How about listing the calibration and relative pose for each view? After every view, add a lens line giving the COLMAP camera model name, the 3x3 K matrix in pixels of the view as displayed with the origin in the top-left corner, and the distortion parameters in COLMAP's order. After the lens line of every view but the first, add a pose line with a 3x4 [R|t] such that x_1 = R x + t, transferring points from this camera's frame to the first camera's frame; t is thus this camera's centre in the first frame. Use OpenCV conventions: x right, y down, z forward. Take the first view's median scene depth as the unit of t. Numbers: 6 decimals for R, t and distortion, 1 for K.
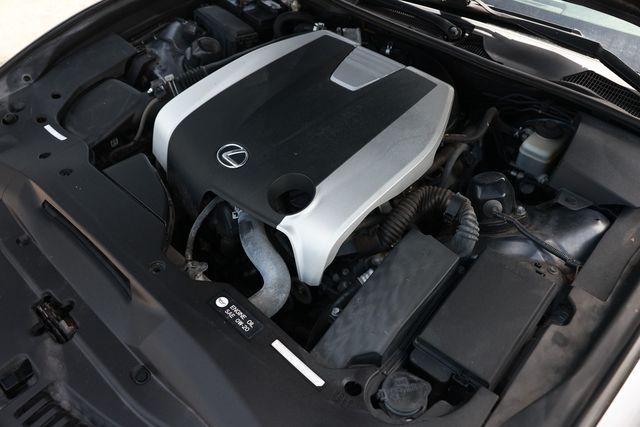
lens RADIAL K [[506.7, 0, 317.1], [0, 506.7, 211.7], [0, 0, 1]] dist [-0.096639, 0.082350]
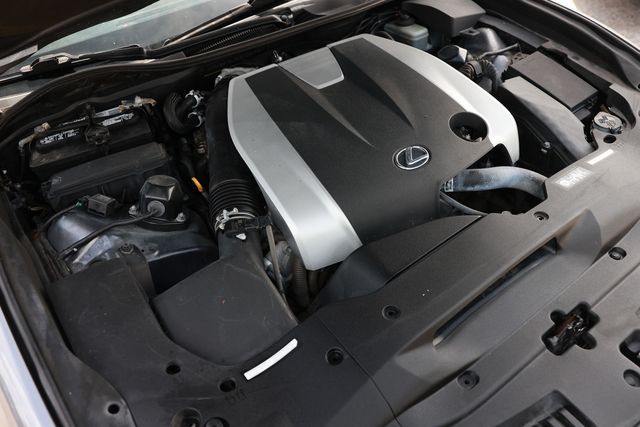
lens RADIAL K [[506.7, 0, 323.3], [0, 506.7, 213.9], [0, 0, 1]] dist [-0.096639, 0.082350]
pose [[0.189729, -0.674386, 0.713587, -0.912509], [0.727401, 0.584702, 0.359180, -0.490391], [-0.659462, 0.450918, 0.601484, 0.492133]]
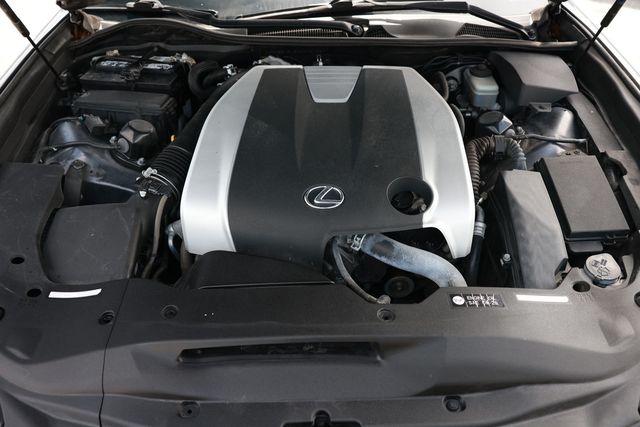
lens RADIAL K [[506.7, 0, 320.7], [0, 506.7, 211.8], [0, 0, 1]] dist [-0.096639, 0.082350]
pose [[0.721186, -0.468607, 0.510195, -0.621381], [0.487091, 0.866706, 0.107531, -0.176369], [-0.492579, 0.170961, 0.853310, 0.141897]]
